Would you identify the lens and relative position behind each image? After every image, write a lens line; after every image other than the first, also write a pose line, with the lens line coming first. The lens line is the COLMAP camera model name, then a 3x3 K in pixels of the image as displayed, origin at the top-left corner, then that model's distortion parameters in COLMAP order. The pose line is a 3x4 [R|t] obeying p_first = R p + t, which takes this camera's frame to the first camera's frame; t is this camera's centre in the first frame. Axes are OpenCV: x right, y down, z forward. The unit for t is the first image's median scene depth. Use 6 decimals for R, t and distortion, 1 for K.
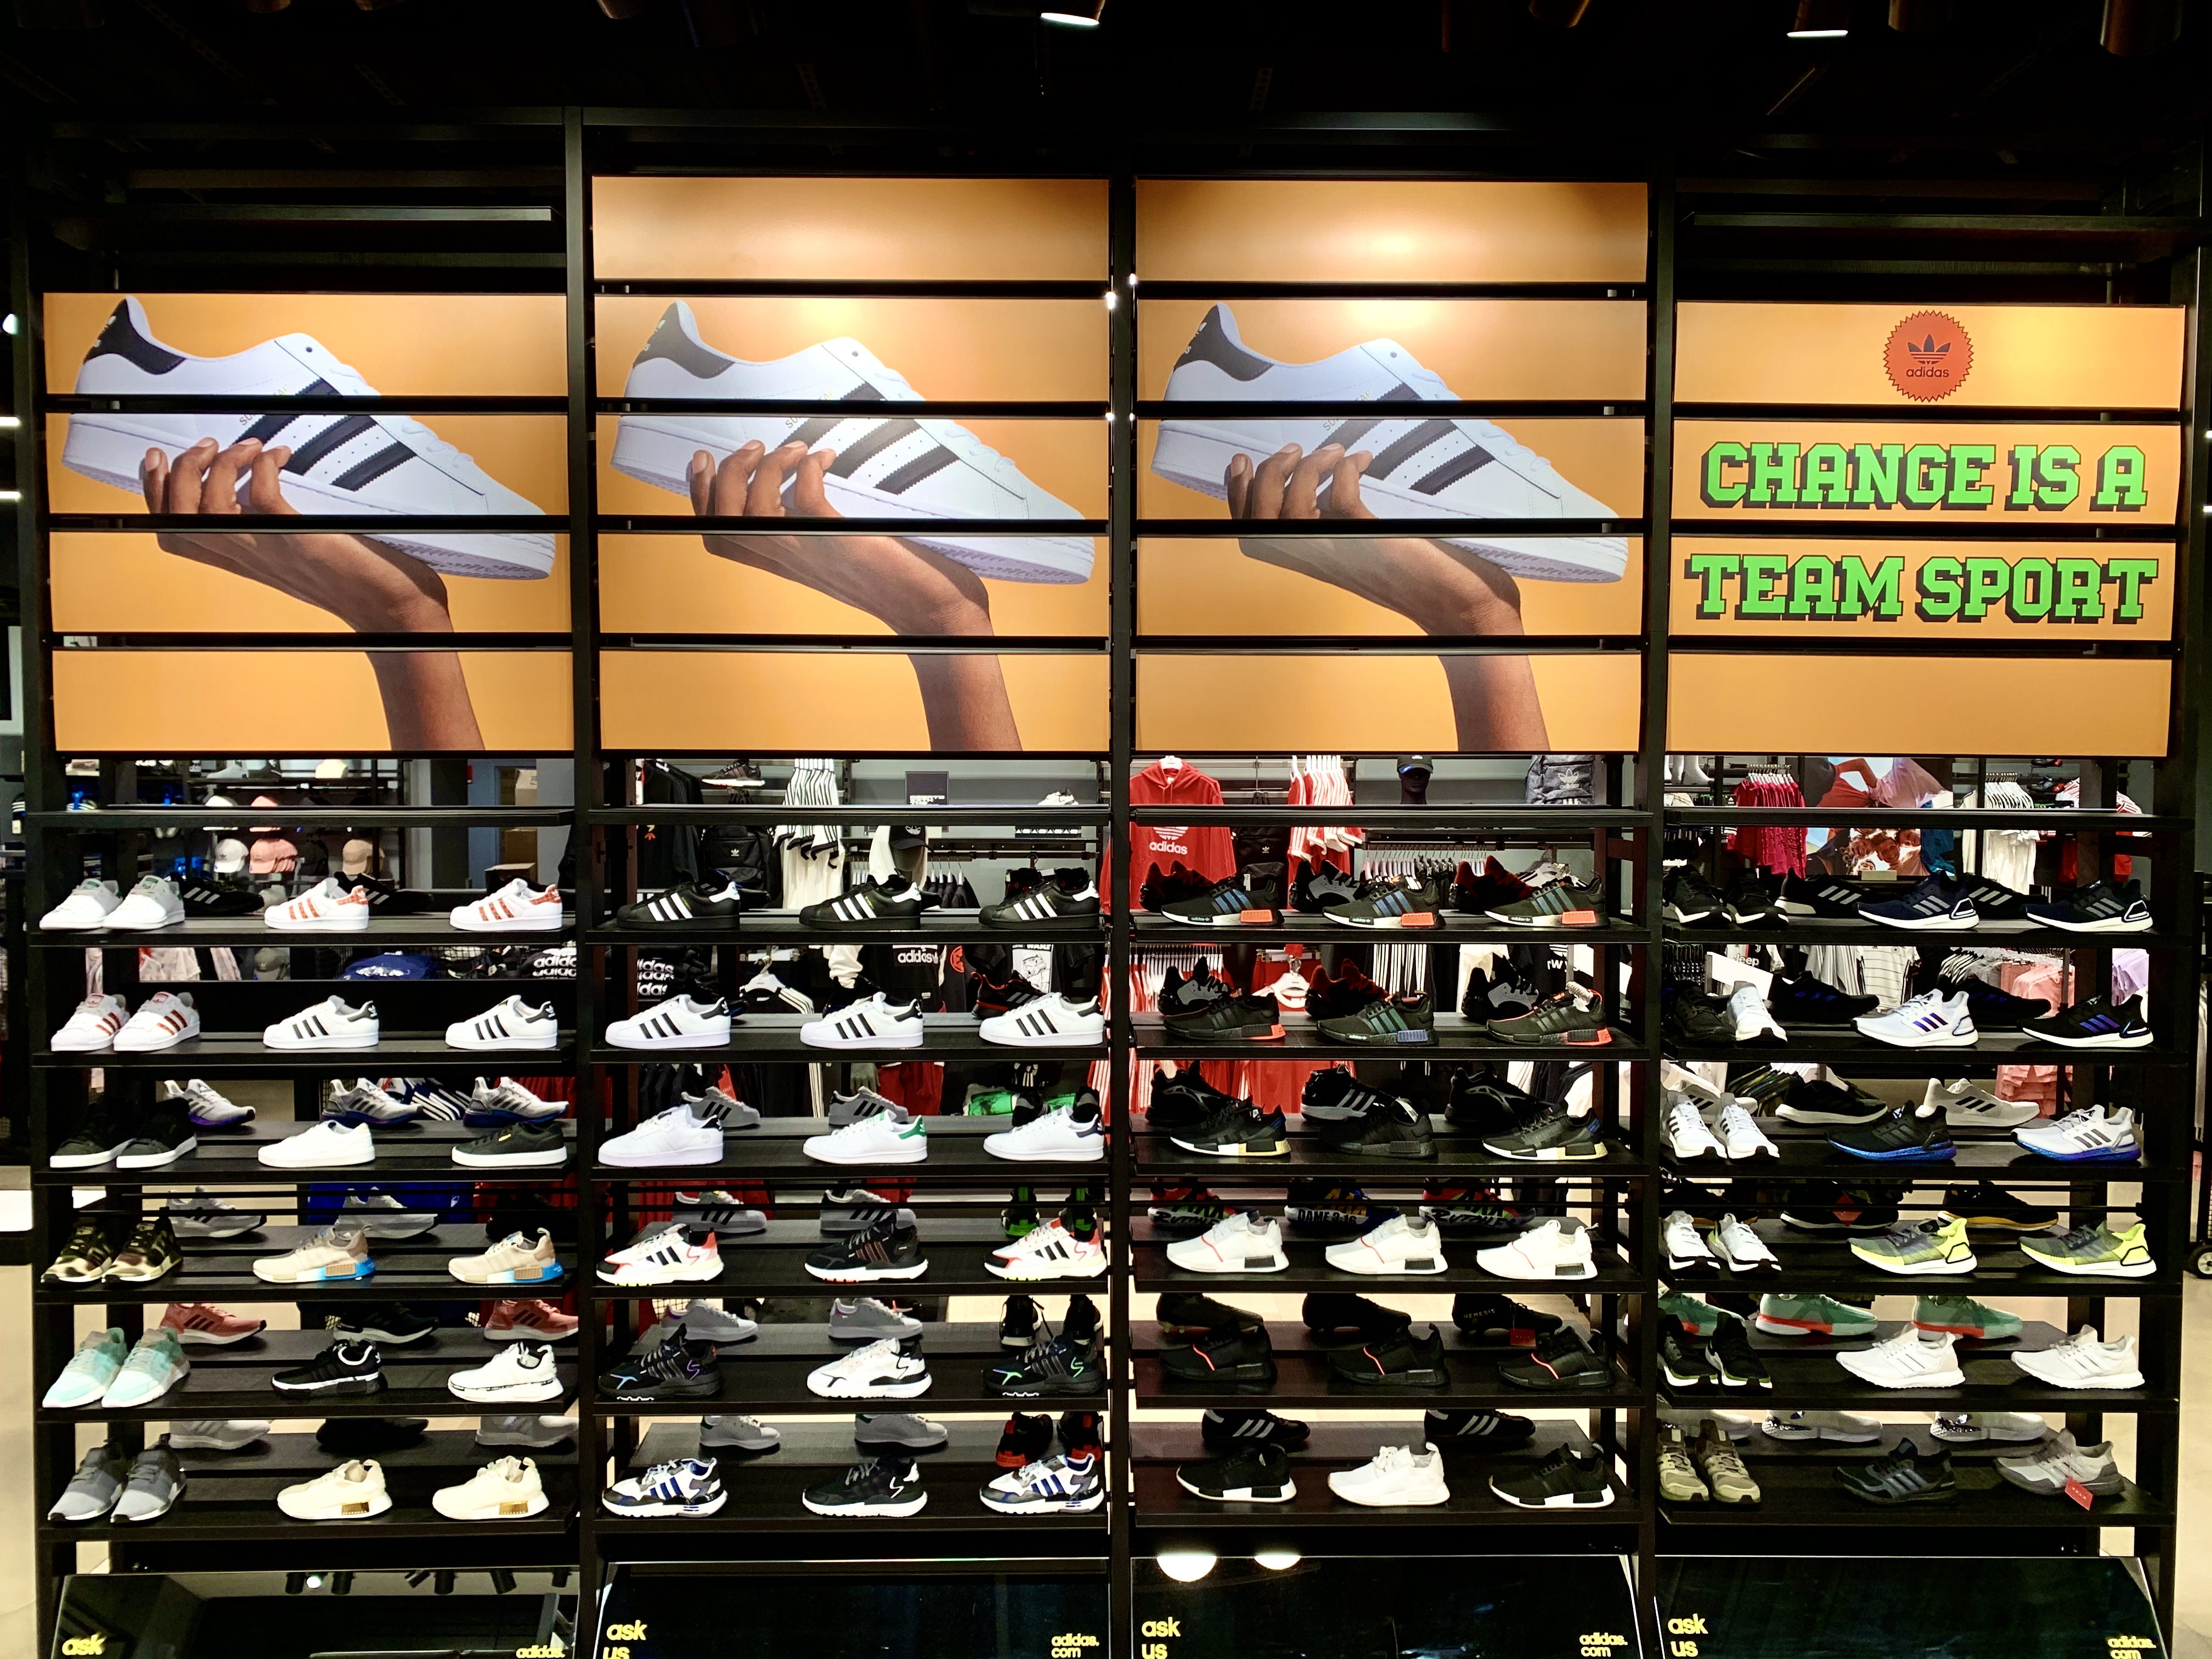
lens RADIAL K [[1668.0, 0, 1113.9], [0, 1668.0, 834.4], [0, 0, 1]] dist [0.028862, -0.005826]
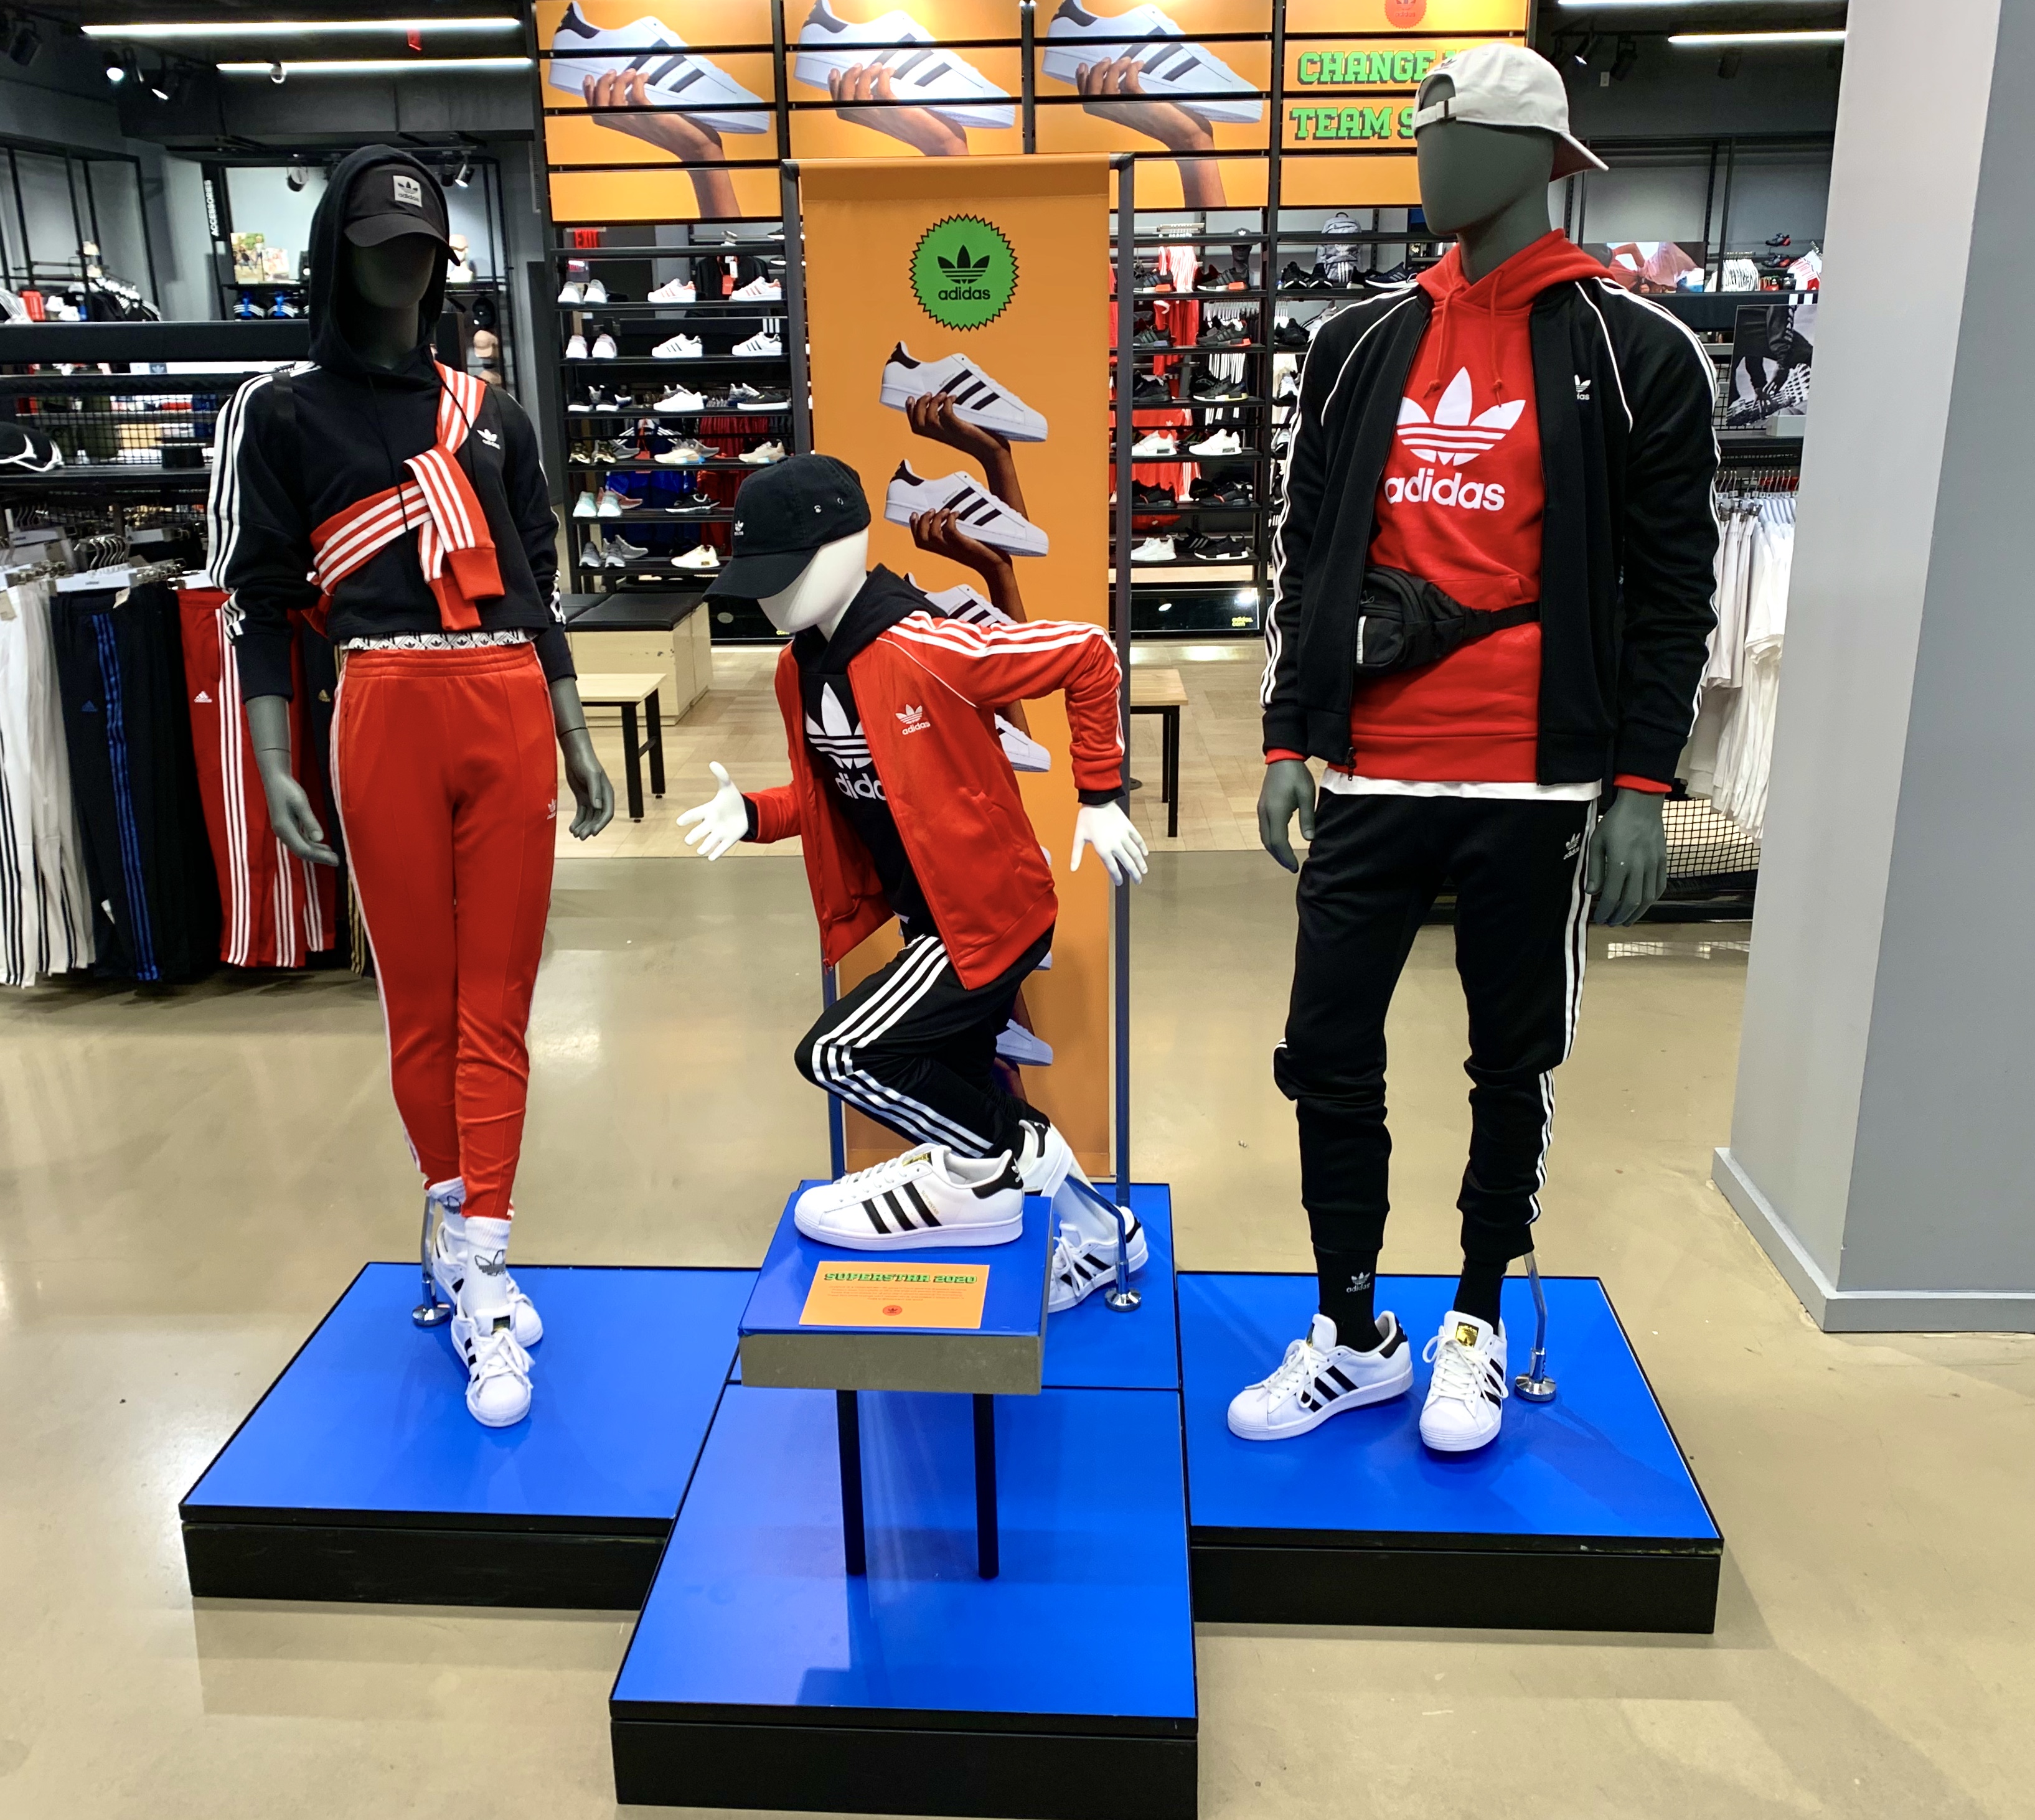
lens RADIAL K [[2051.1, 0, 952.6], [0, 2051.1, 943.3], [0, 0, 1]] dist [0.003096, 0.000000]
pose [[0.997867, 0.001637, -0.065265, 0.082807], [0.014438, 0.969400, 0.245063, 0.220070], [0.063669, -0.245483, 0.967308, -1.838196]]
